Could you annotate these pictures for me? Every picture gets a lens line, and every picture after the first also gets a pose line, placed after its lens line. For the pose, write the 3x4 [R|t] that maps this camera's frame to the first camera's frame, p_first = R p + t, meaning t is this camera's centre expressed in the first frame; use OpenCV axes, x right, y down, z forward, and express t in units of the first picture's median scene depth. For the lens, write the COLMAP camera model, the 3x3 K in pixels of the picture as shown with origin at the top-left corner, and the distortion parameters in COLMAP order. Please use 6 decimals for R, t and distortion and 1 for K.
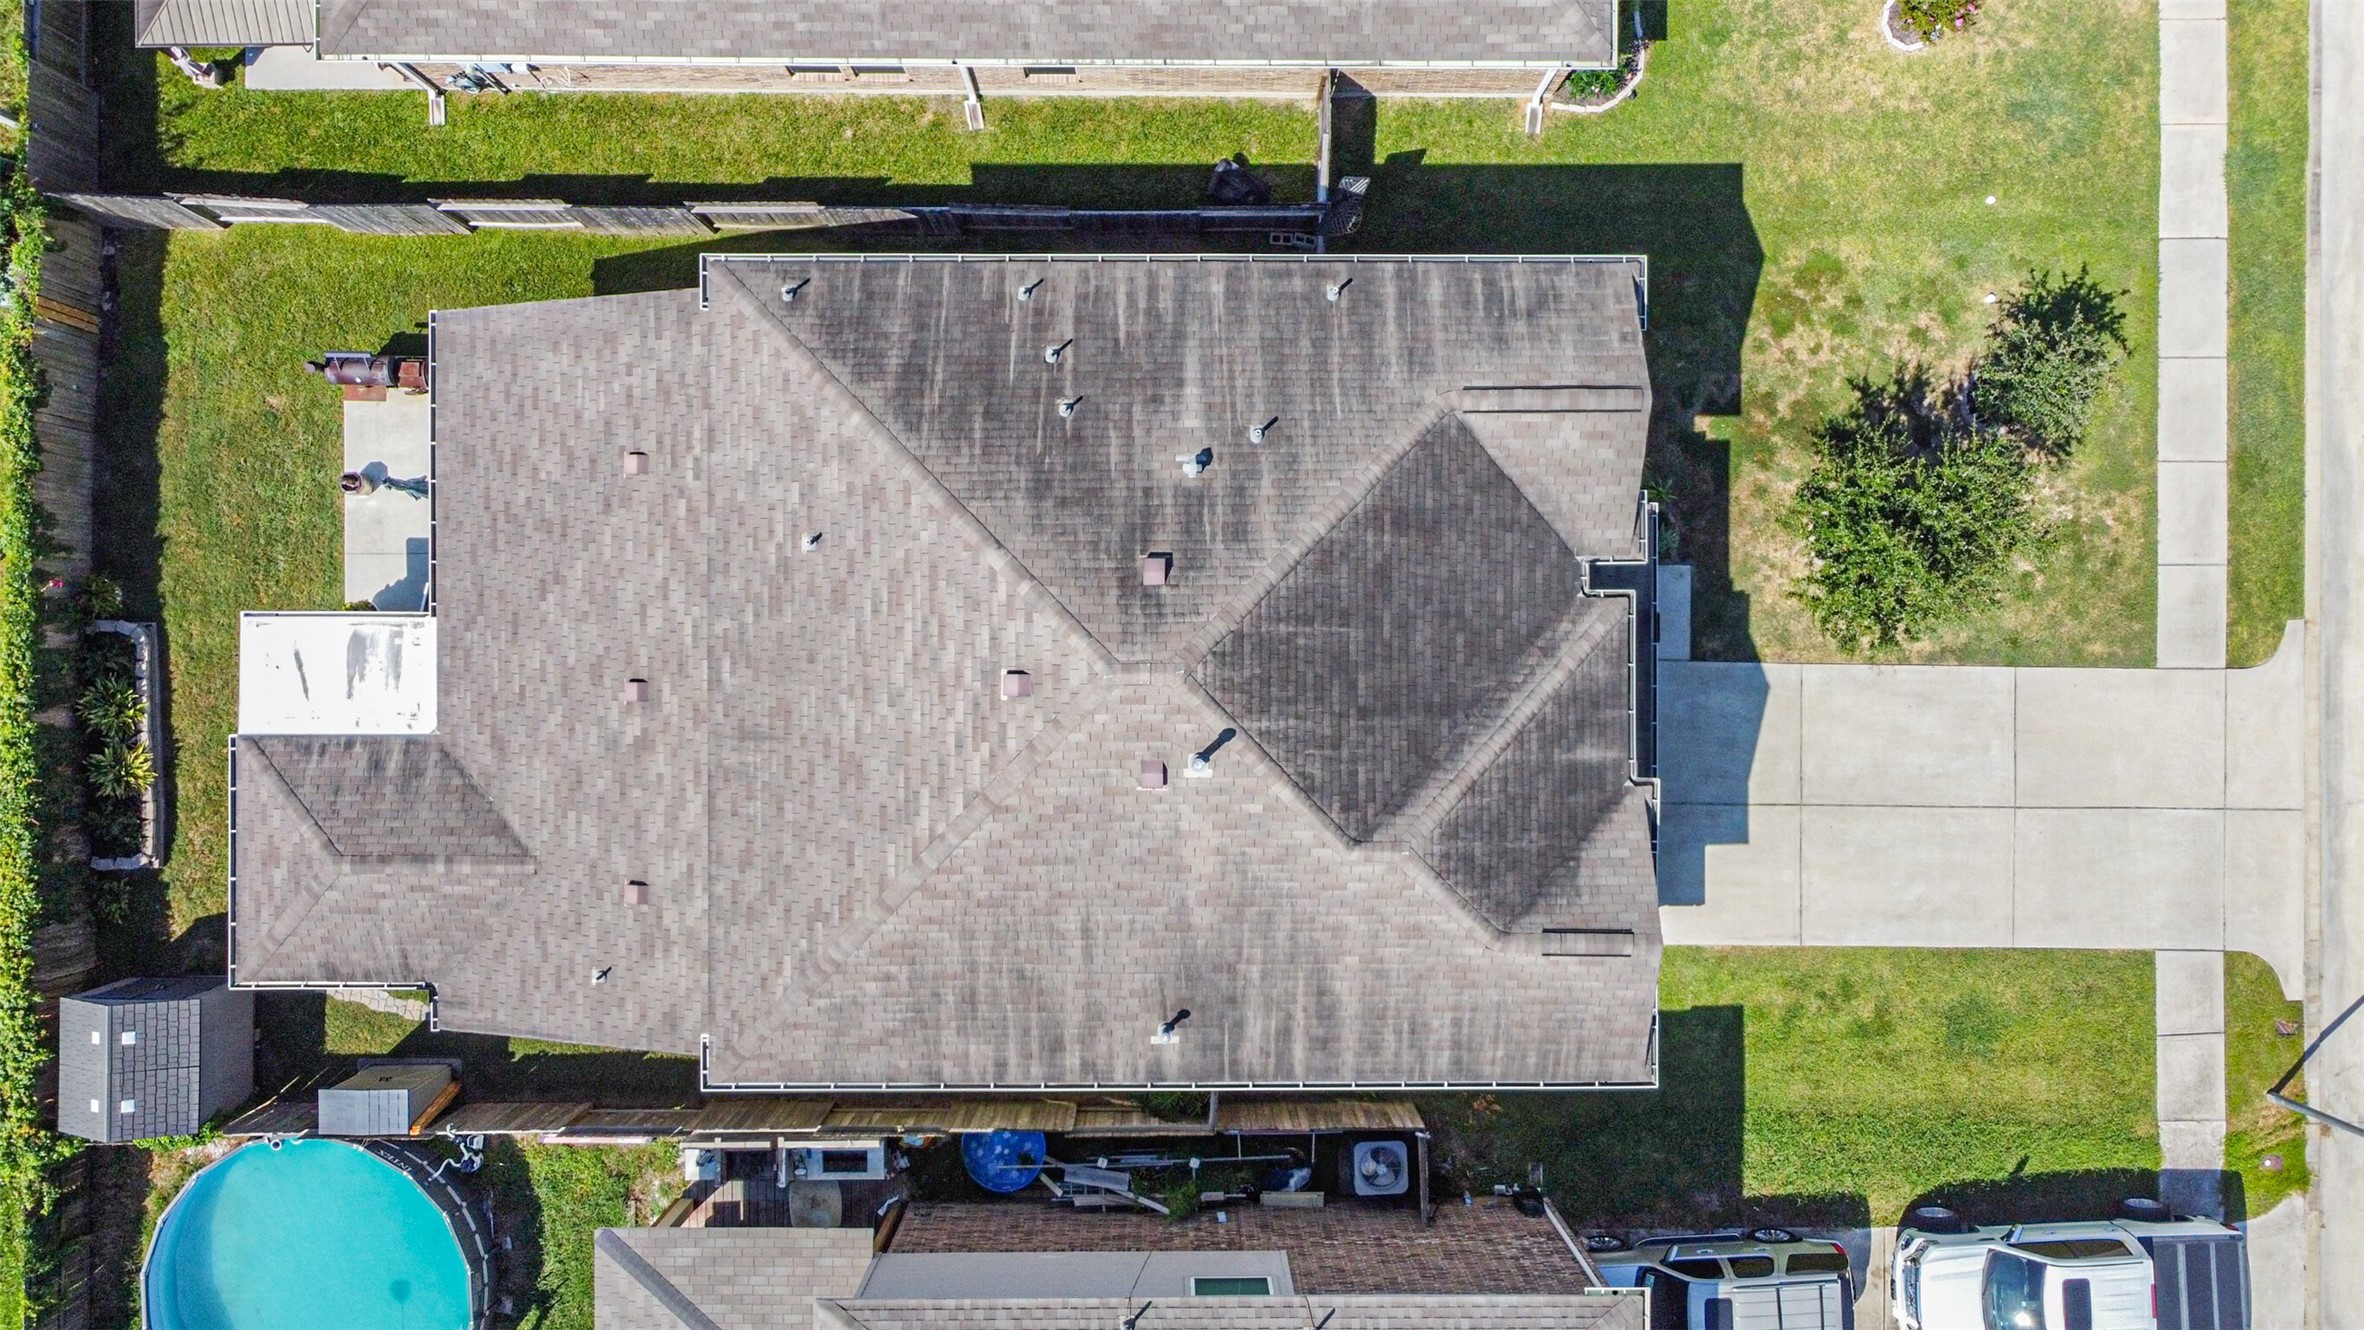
lens RADIAL K [[1786.1, 0, 1181.0], [0, 1786.1, 657.0], [0, 0, 1]] dist [0.039433, -0.004883]
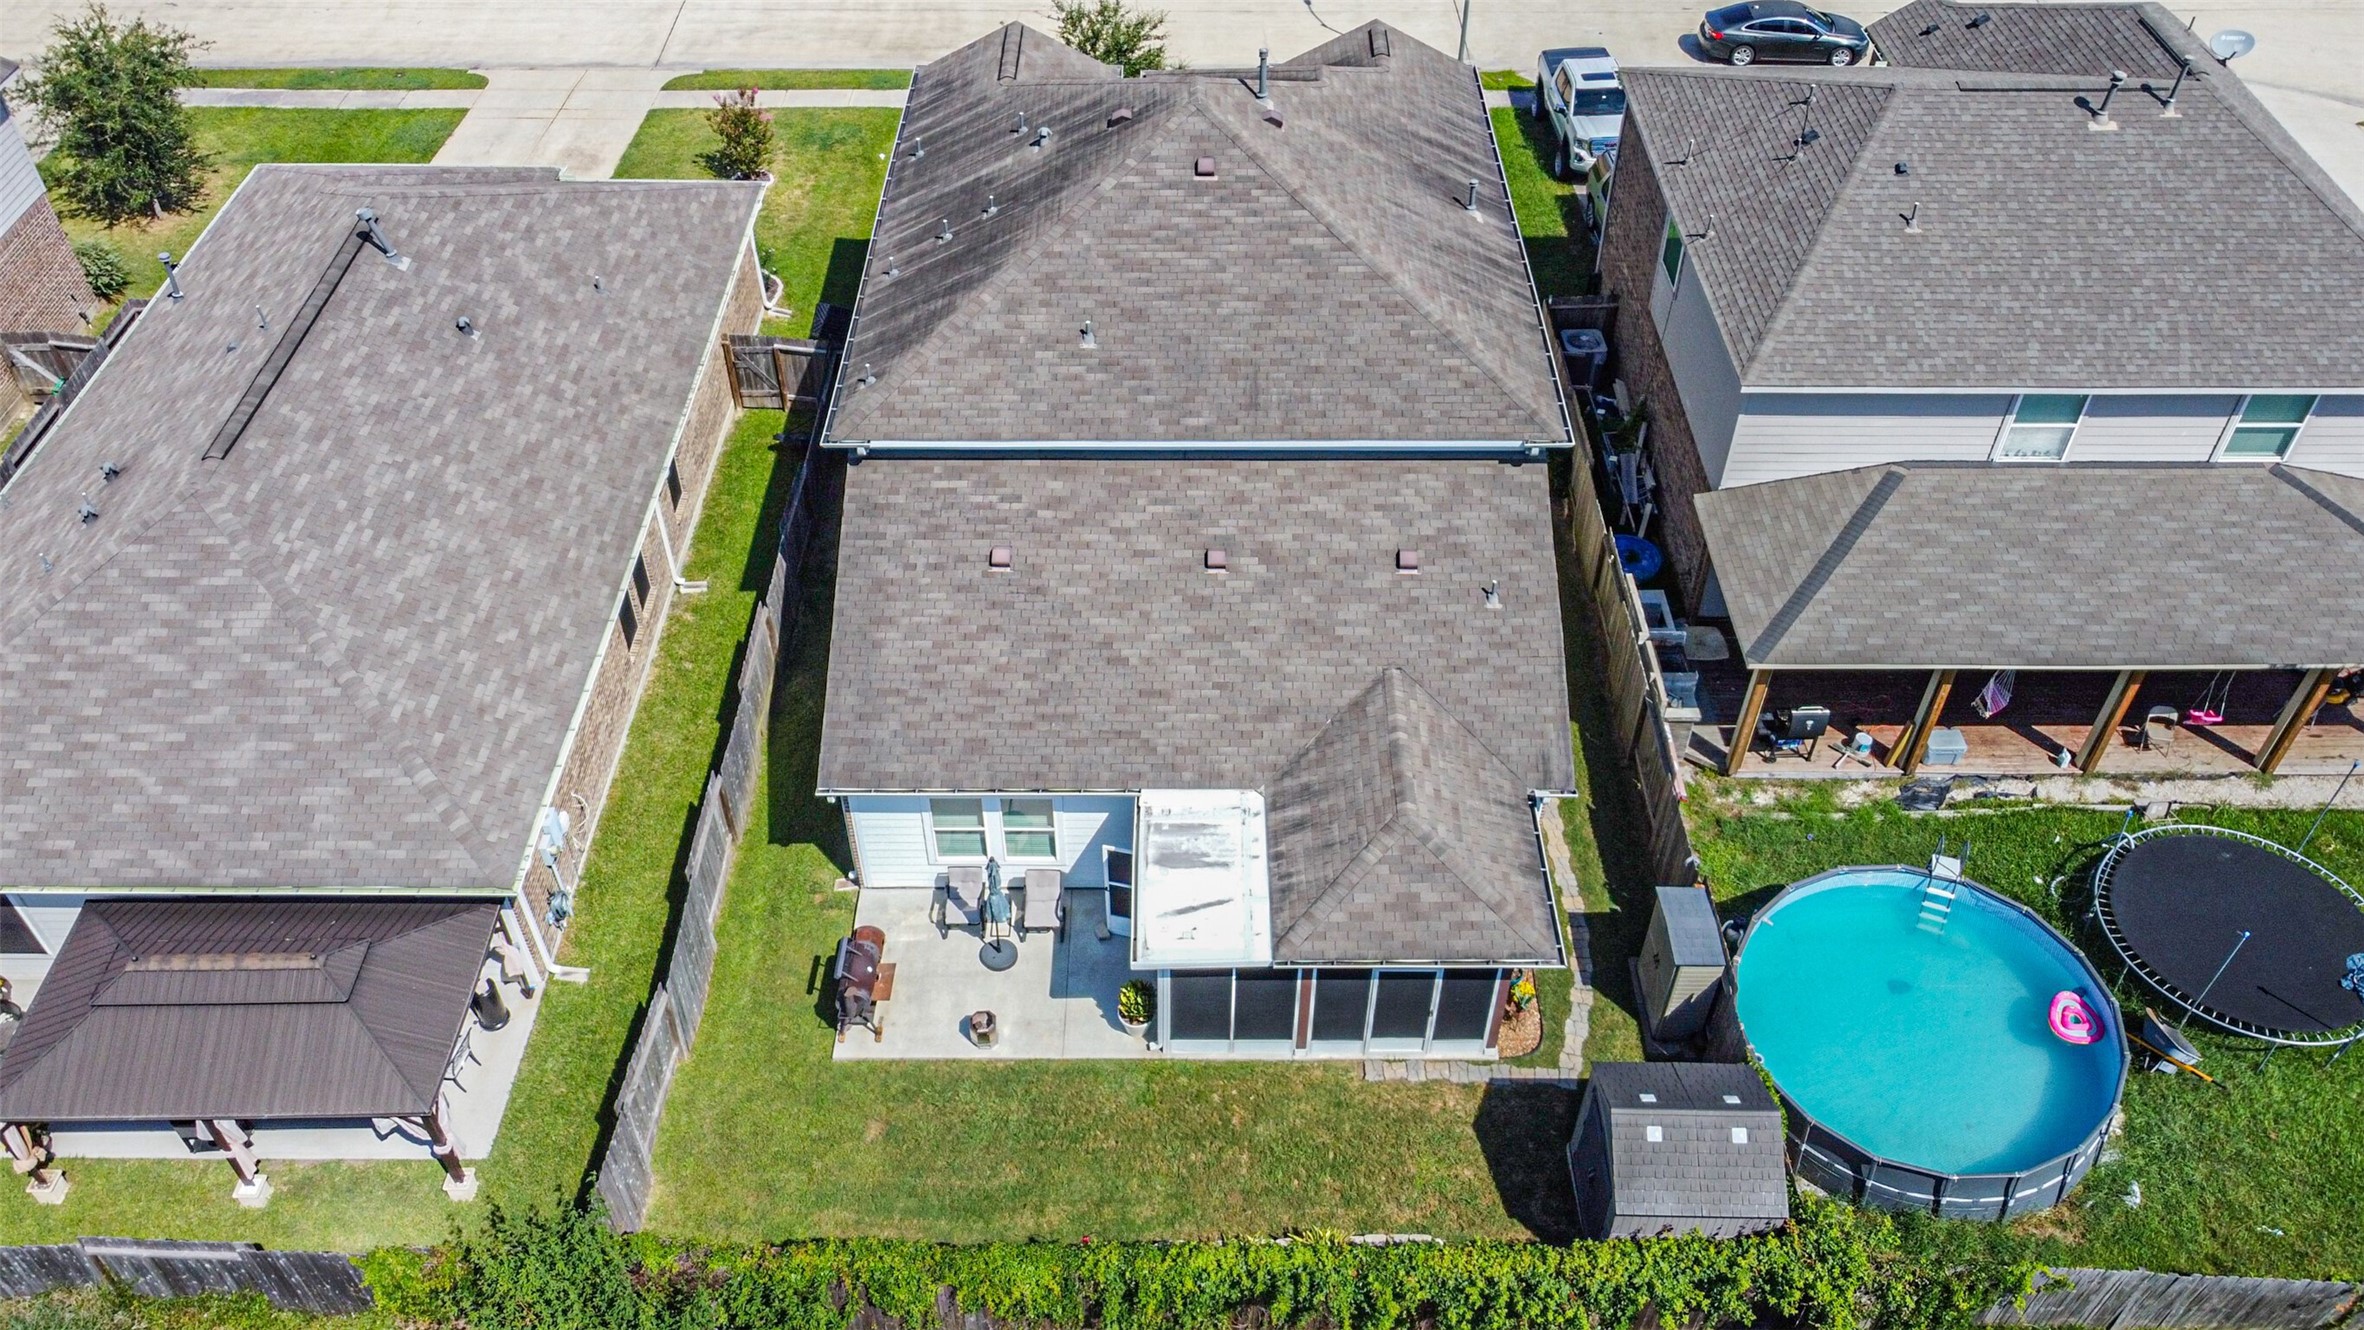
lens RADIAL K [[1786.1, 0, 1192.2], [0, 1786.1, 660.0], [0, 0, 1]] dist [0.039433, -0.004883]
pose [[0.000884, -0.687204, 0.726464, -0.928915], [0.999999, 0.001688, 0.000380, 0.003854], [-0.001487, 0.726462, 0.687205, 0.267558]]
